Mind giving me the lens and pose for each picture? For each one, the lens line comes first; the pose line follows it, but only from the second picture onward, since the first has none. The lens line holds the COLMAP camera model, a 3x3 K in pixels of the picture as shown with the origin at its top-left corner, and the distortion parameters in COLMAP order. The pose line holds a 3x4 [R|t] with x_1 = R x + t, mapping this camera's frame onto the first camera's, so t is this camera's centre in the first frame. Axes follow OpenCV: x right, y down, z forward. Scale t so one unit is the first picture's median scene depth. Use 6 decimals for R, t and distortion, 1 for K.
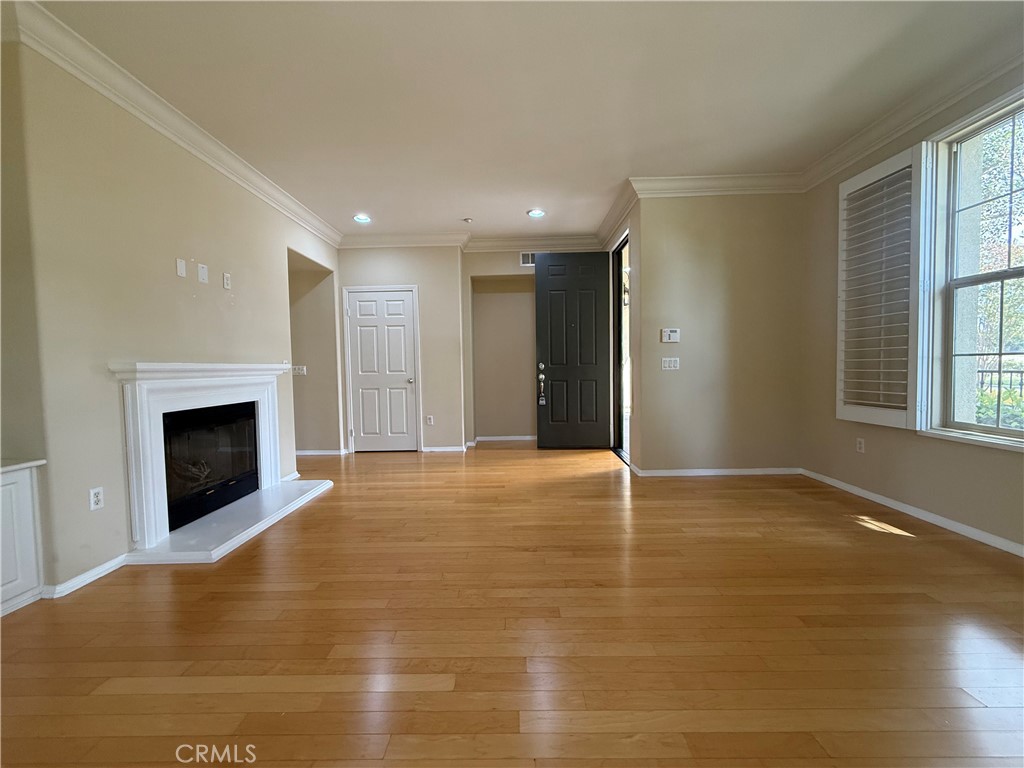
lens RADIAL K [[408.4, 0, 510.3], [0, 408.4, 384.3], [0, 0, 1]] dist [-0.000019, 0.000119]
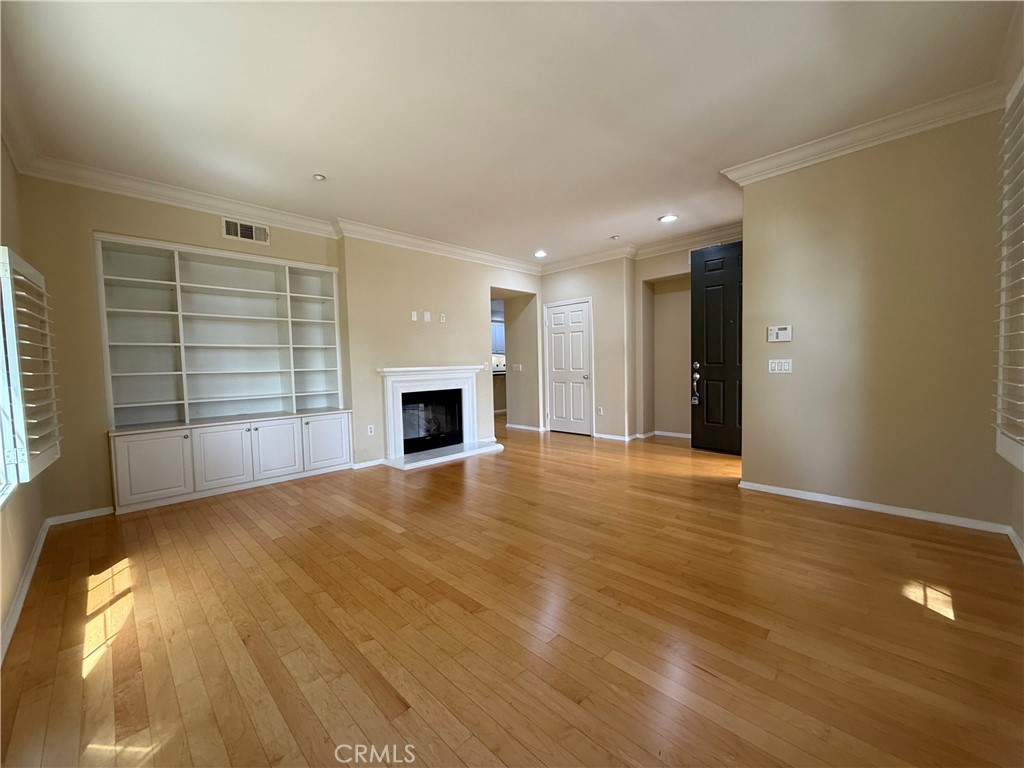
lens RADIAL K [[408.4, 0, 510.3], [0, 408.4, 384.3], [0, 0, 1]] dist [-0.000019, 0.000119]
pose [[0.717190, 0.035480, -0.695974, 0.587639], [-0.018536, 0.999321, 0.031843, -0.028610], [0.696631, -0.009937, 0.717360, -0.028367]]
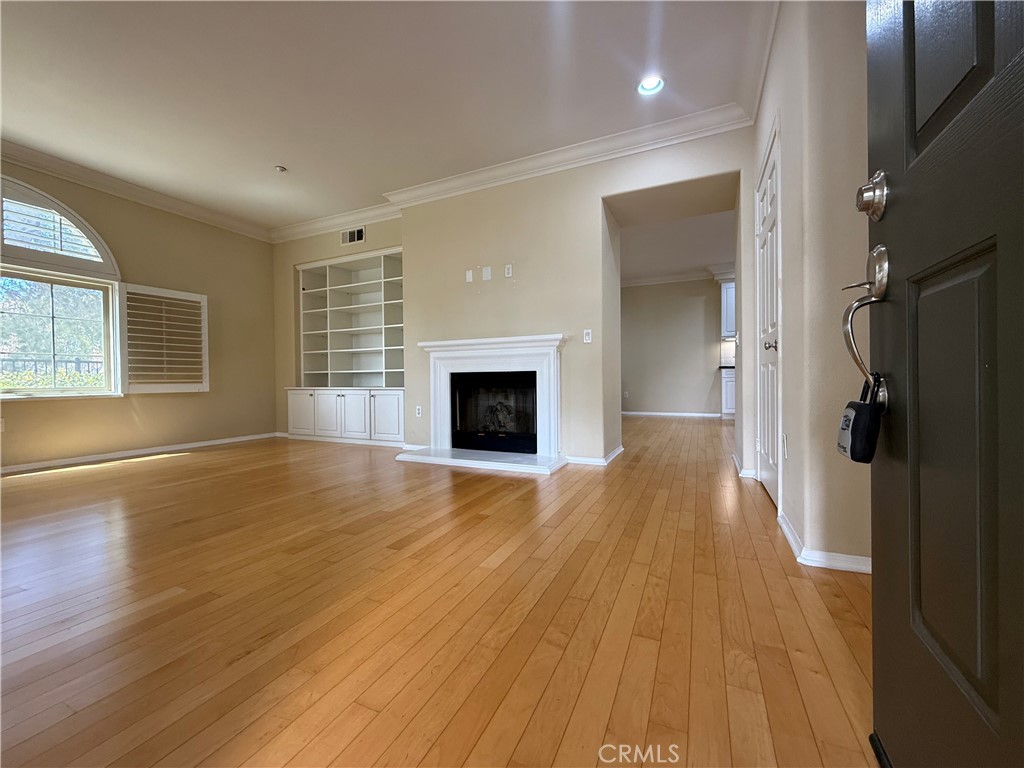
lens RADIAL K [[408.4, 0, 510.3], [0, 408.4, 384.3], [0, 0, 1]] dist [-0.000019, 0.000119]
pose [[-0.414238, 0.032890, -0.909574, 0.349752], [-0.022172, 0.998686, 0.046209, 0.024231], [0.909898, 0.039309, -0.412964, 1.253973]]
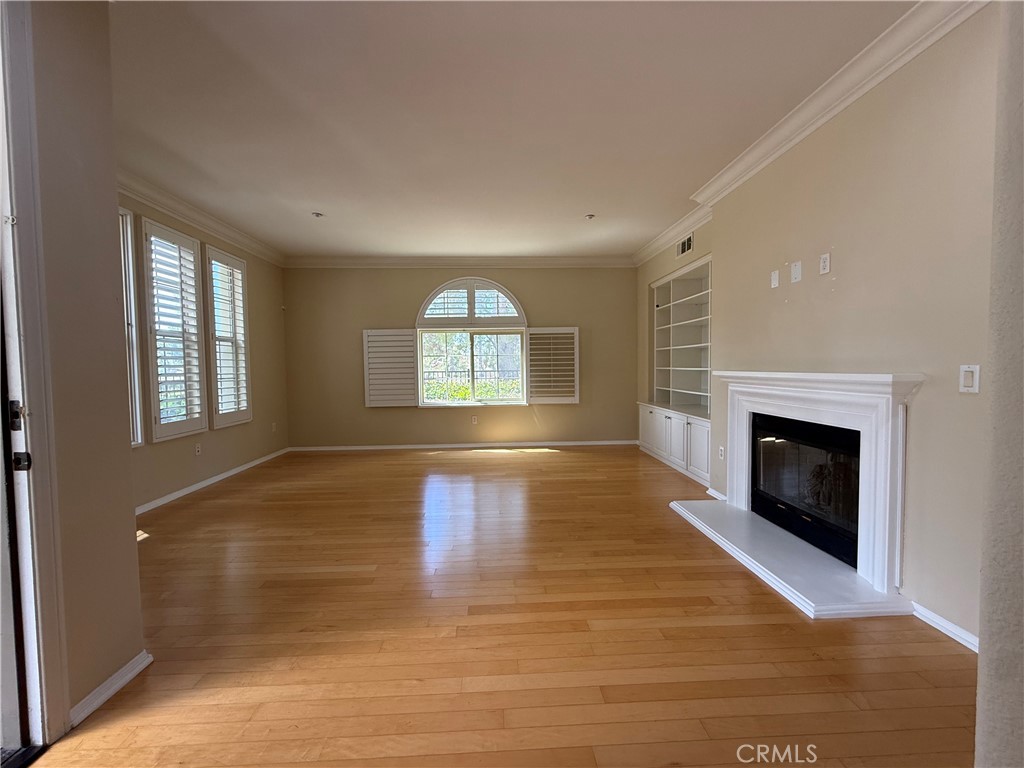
lens RADIAL K [[408.4, 0, 510.3], [0, 408.4, 384.3], [0, 0, 1]] dist [-0.000019, 0.000119]
pose [[-0.998051, 0.033795, -0.052466, -0.049104], [0.029012, 0.995573, 0.089400, -0.093727], [0.055255, 0.087704, -0.994613, 1.438817]]
